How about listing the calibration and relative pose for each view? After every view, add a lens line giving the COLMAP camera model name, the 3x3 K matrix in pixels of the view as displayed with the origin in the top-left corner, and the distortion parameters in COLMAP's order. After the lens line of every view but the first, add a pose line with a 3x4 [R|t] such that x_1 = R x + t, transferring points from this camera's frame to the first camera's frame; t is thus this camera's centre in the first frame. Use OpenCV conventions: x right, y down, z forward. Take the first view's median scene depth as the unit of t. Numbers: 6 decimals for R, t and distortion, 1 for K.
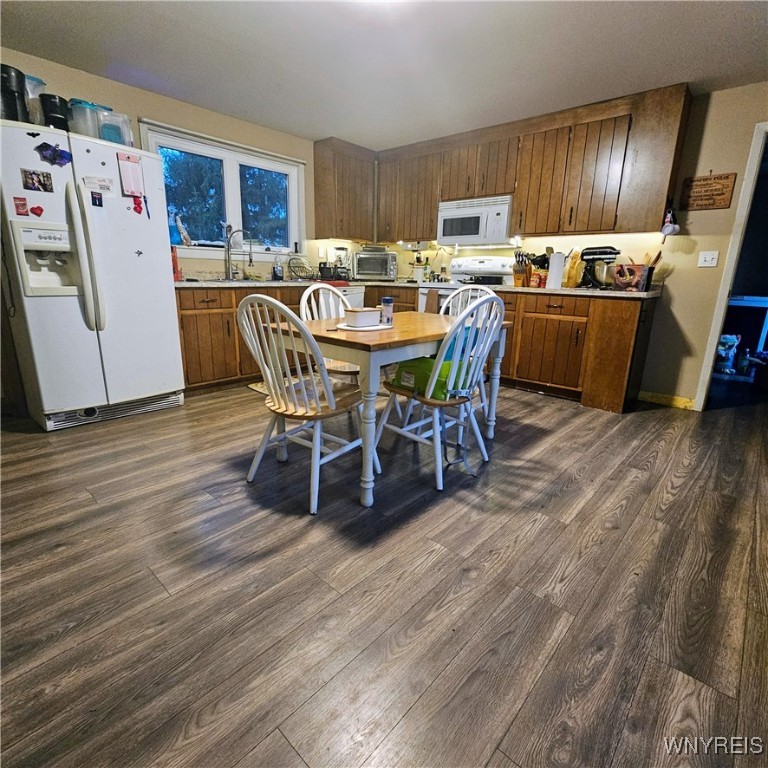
lens RADIAL K [[414.7, 0, 385.8], [0, 414.7, 386.7], [0, 0, 1]] dist [-0.004088, 0.002814]
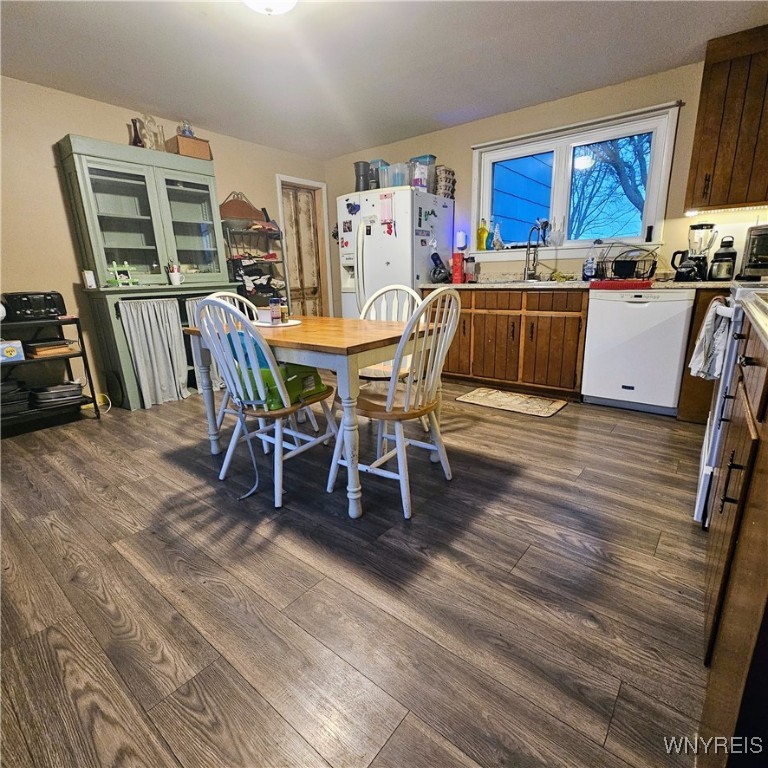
lens RADIAL K [[414.7, 0, 386.2], [0, 414.7, 385.1], [0, 0, 1]] dist [-0.004088, 0.002814]
pose [[0.064241, 0.232369, -0.970504, 1.005380], [-0.239480, 0.947684, 0.211053, -0.270301], [0.968774, 0.218858, 0.116527, 1.093242]]
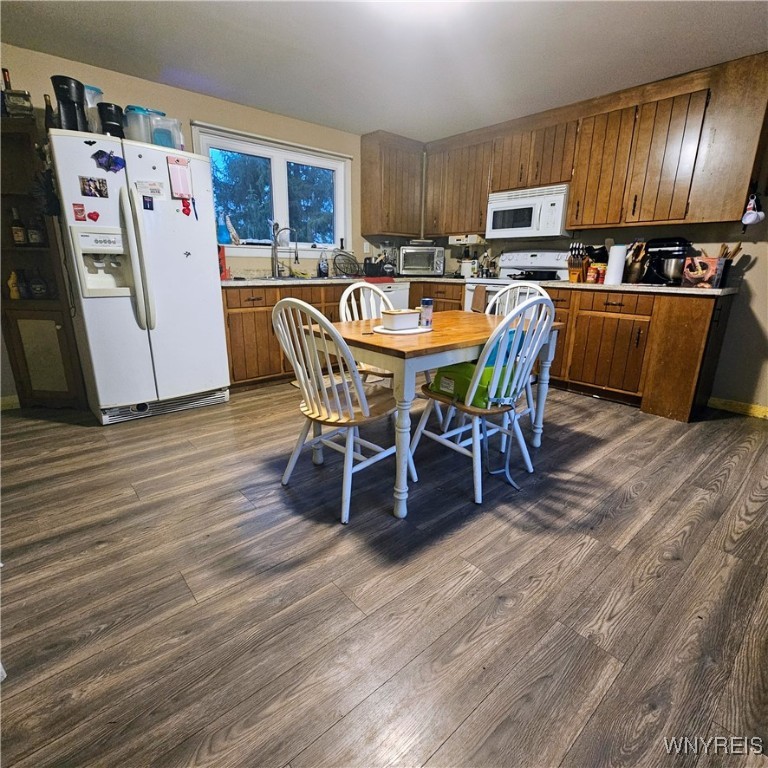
lens RADIAL K [[414.7, 0, 387.8], [0, 414.7, 384.9], [0, 0, 1]] dist [-0.004088, 0.002814]
pose [[0.993581, 0.019960, -0.111349, 0.022198], [-0.018429, 0.999721, 0.014757, -0.027228], [0.111612, -0.012610, 0.993672, 0.037517]]
